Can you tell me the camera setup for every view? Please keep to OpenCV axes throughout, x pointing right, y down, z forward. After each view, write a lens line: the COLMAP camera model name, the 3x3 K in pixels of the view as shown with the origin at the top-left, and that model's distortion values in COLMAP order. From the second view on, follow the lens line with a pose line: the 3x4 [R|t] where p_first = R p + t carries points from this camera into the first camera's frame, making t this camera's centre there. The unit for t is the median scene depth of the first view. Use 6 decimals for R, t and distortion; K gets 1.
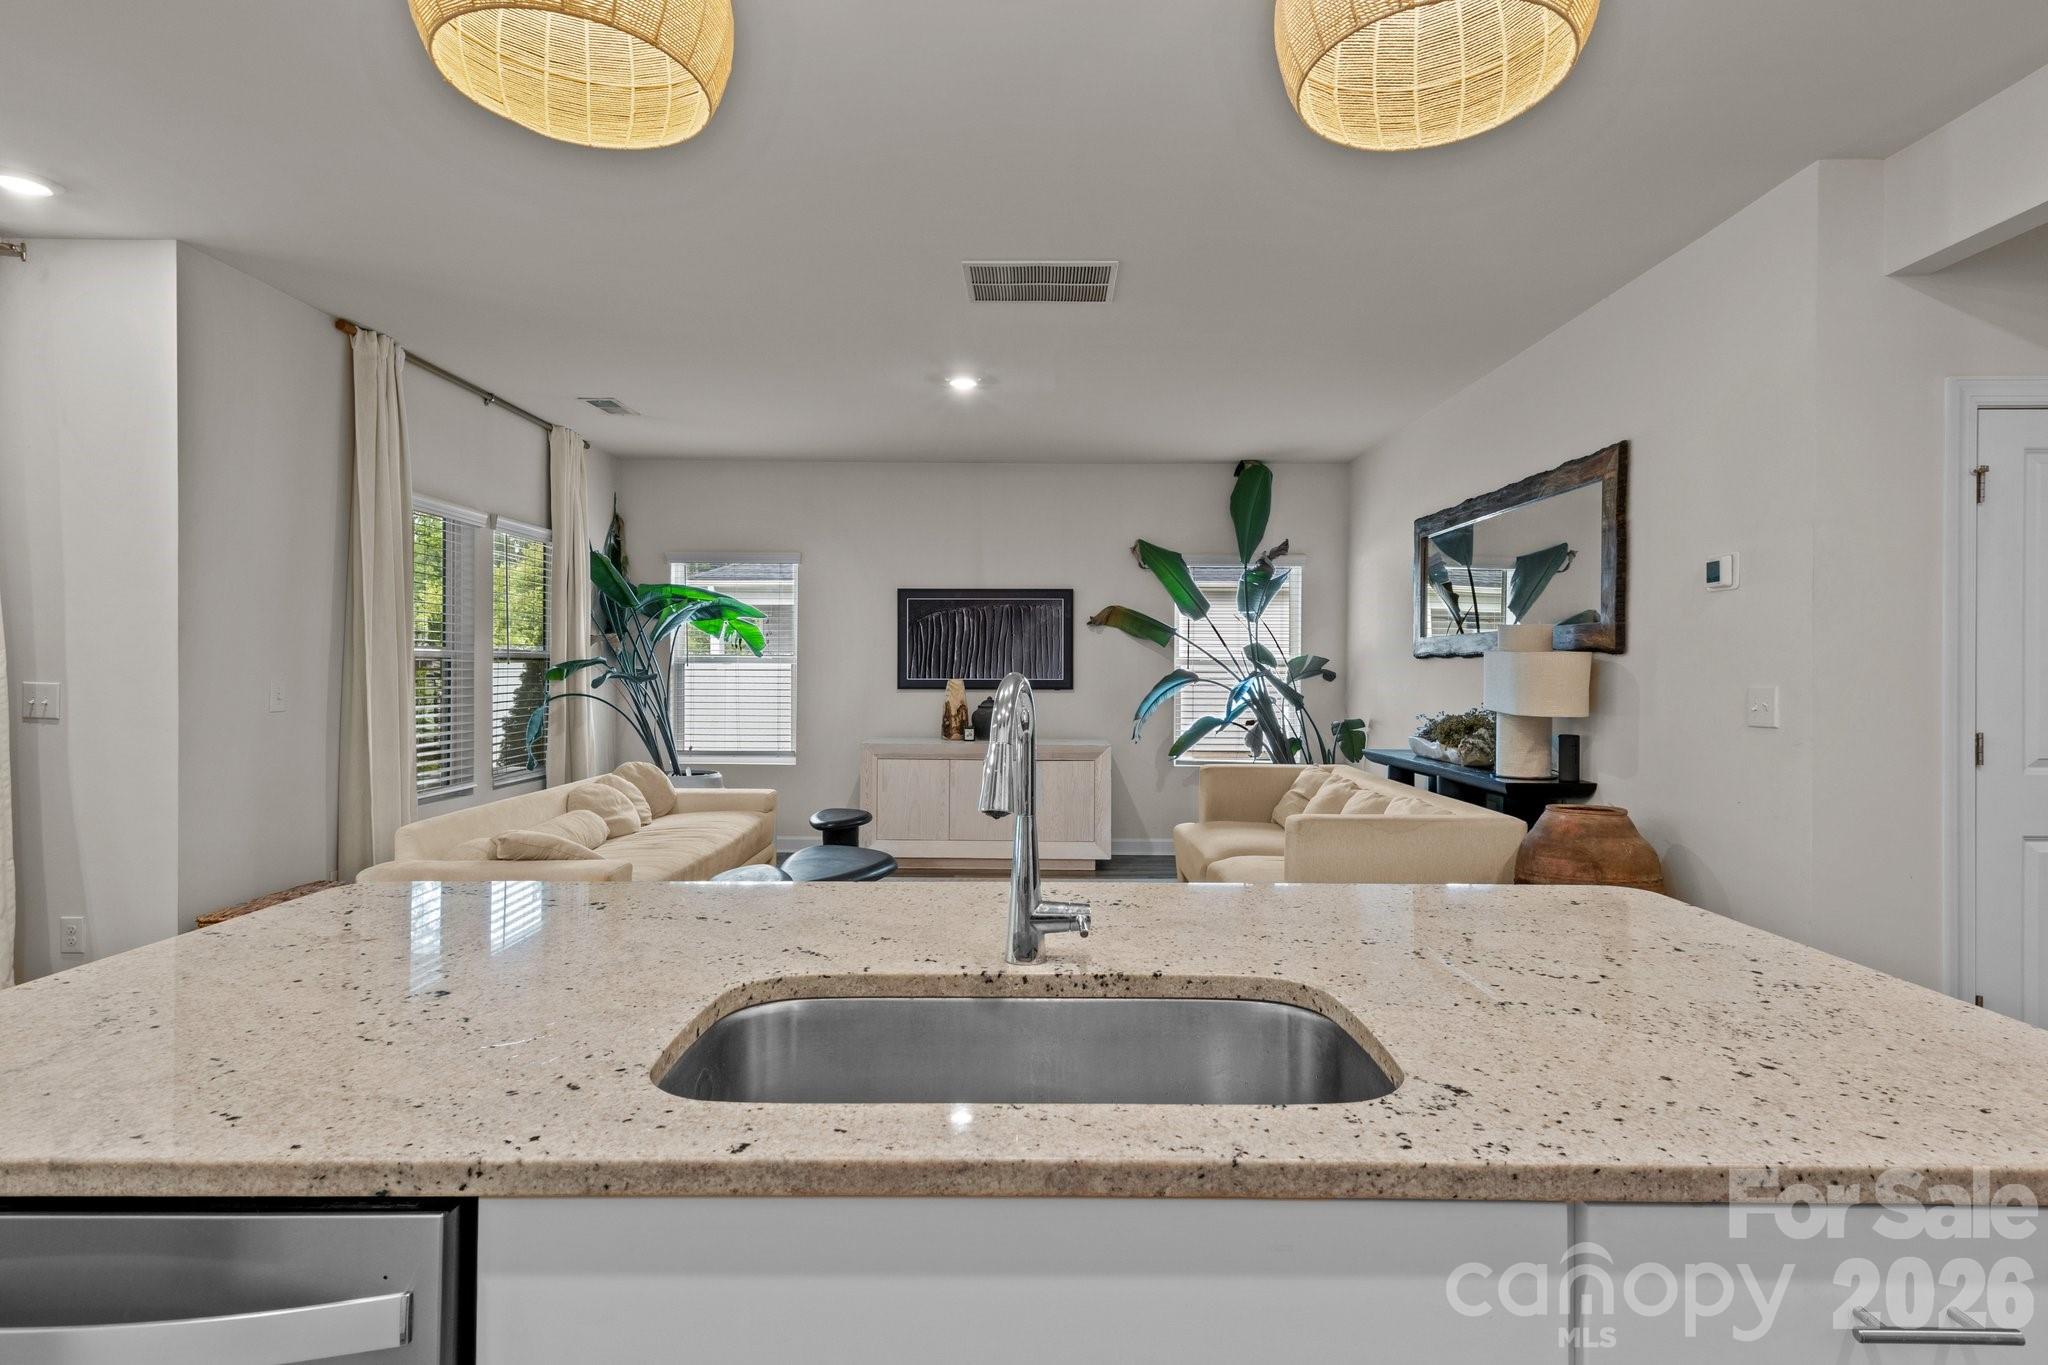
lens RADIAL K [[1016.2, 0, 1033.6], [0, 1016.2, 679.3], [0, 0, 1]] dist [0.021378, -0.005199]
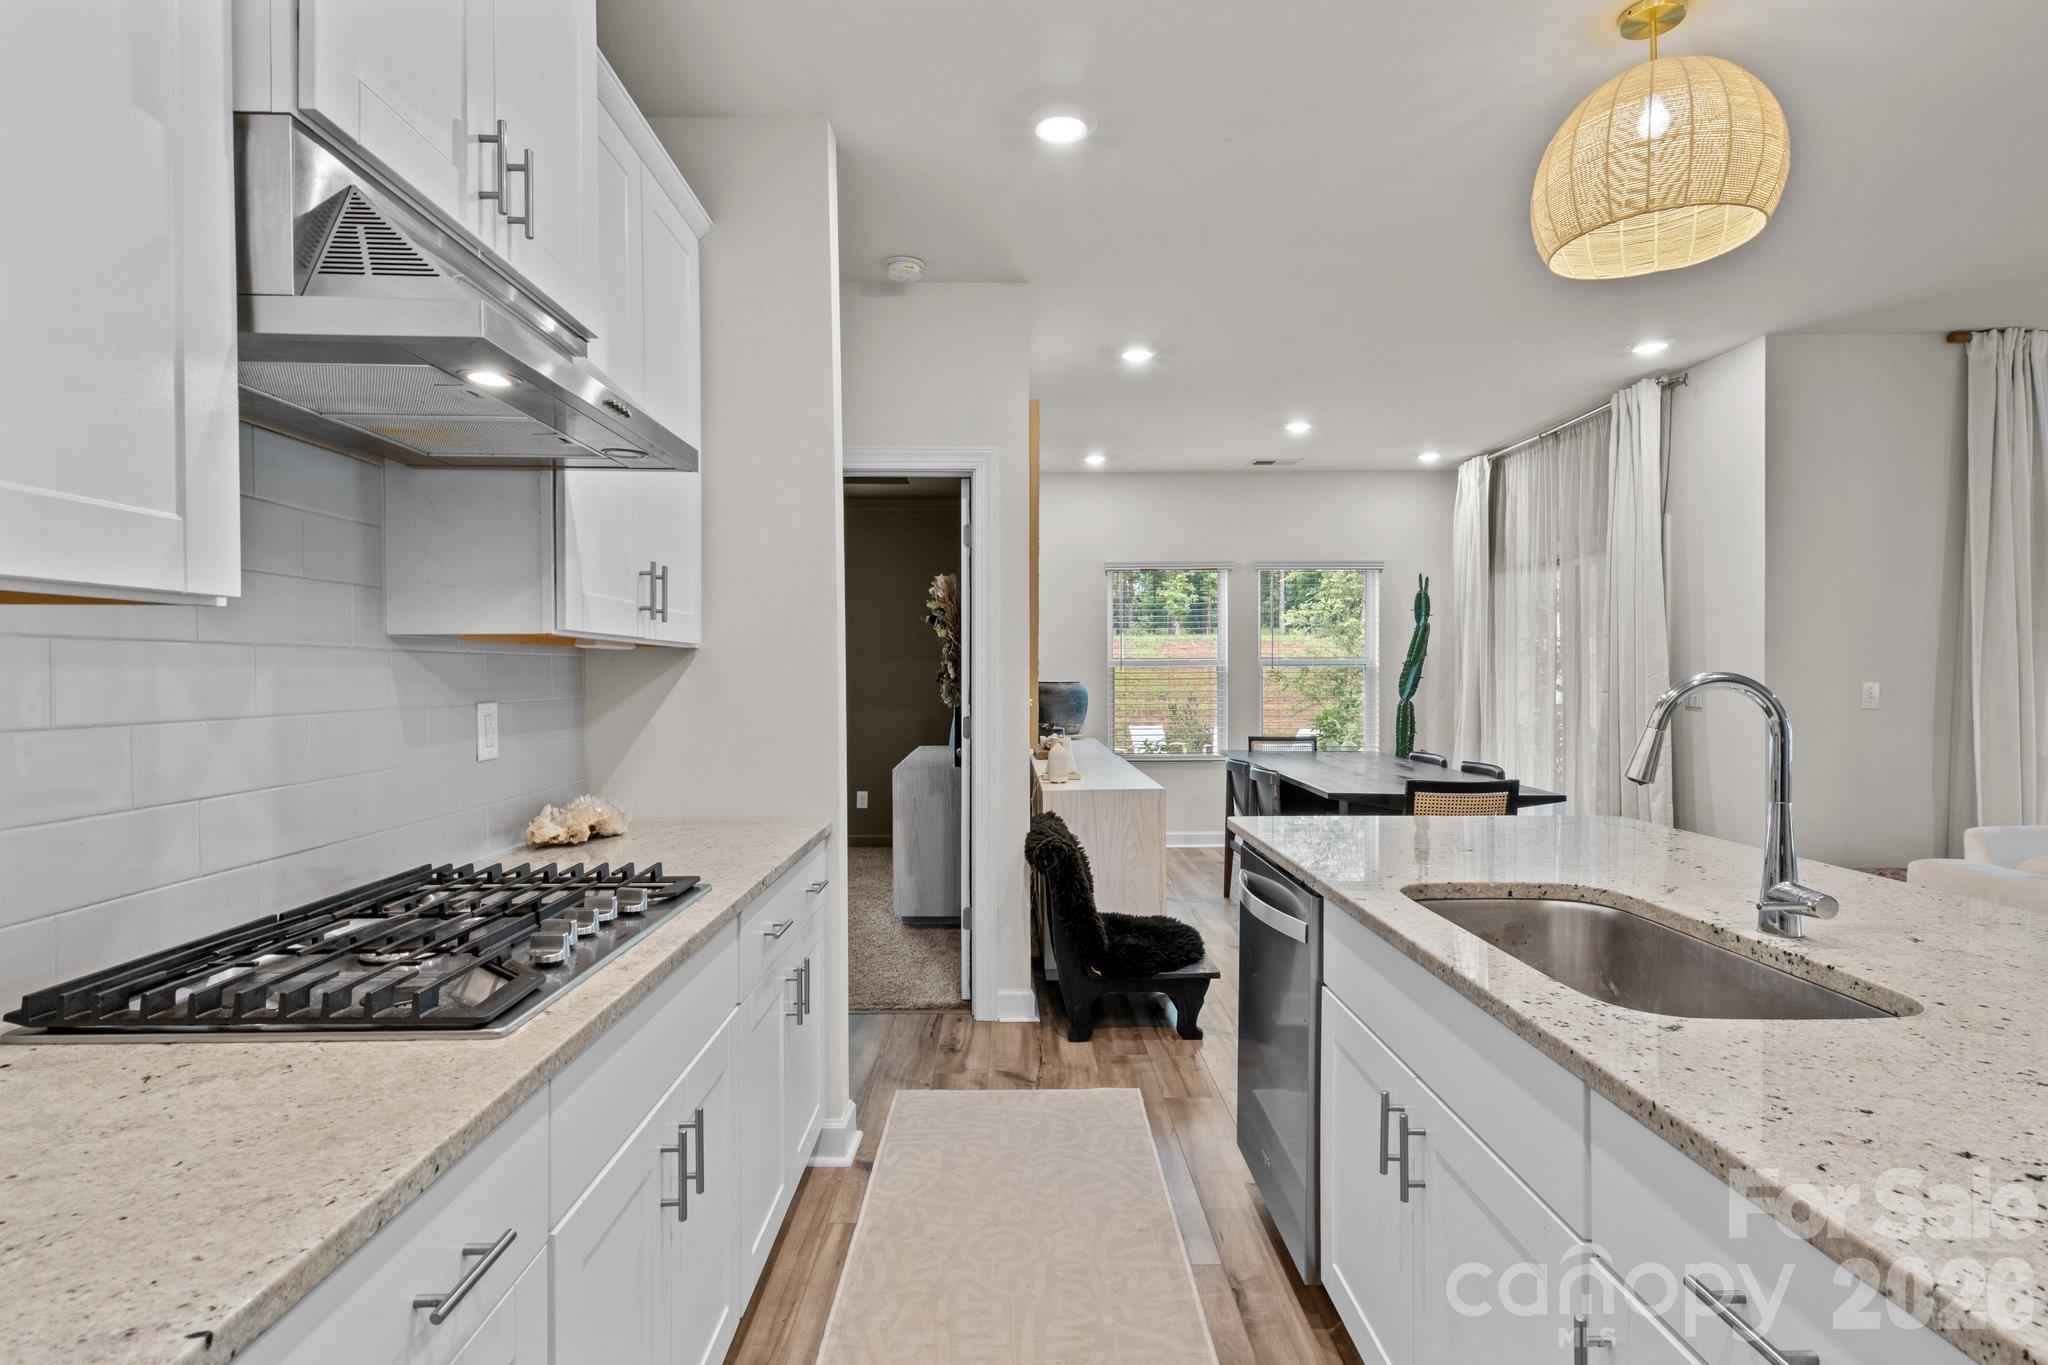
lens RADIAL K [[1016.2, 0, 1027.8], [0, 1016.2, 674.5], [0, 0, 1]] dist [0.021378, -0.005199]
pose [[0.018424, -0.002146, -0.999828, 0.221298], [-0.004579, 0.999987, -0.002231, 0.000359], [0.999820, 0.004620, 0.018414, 0.033392]]
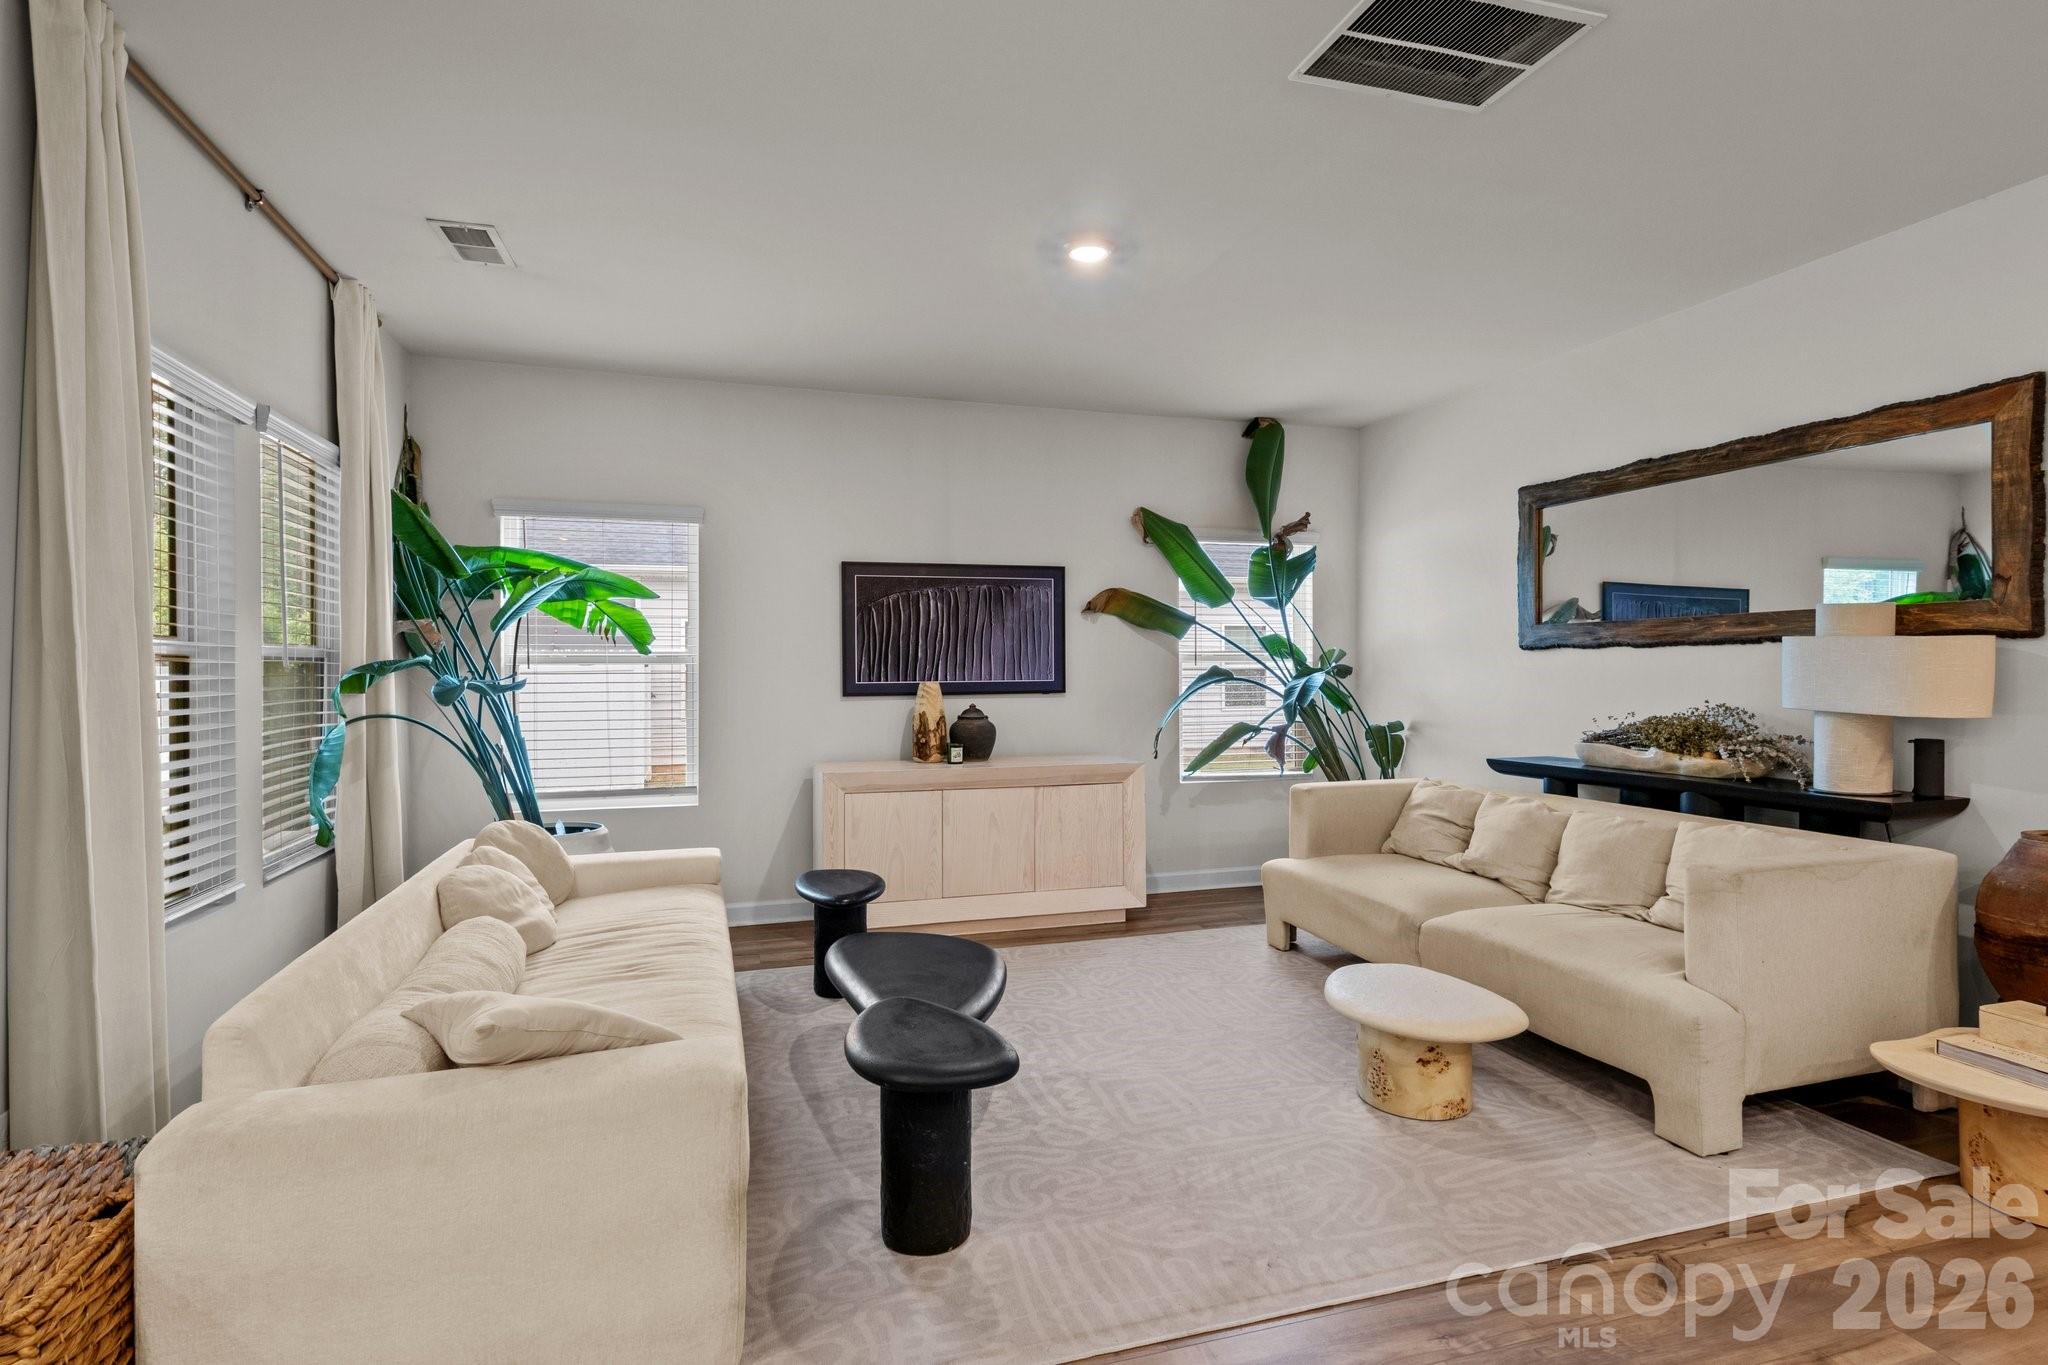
lens RADIAL K [[1016.2, 0, 1035.8], [0, 1016.2, 679.9], [0, 0, 1]] dist [0.021378, -0.005199]
pose [[0.954591, -0.013791, 0.297600, -0.235144], [0.013808, 0.999903, 0.002046, -0.002338], [-0.297599, 0.002157, 0.954688, 0.263963]]
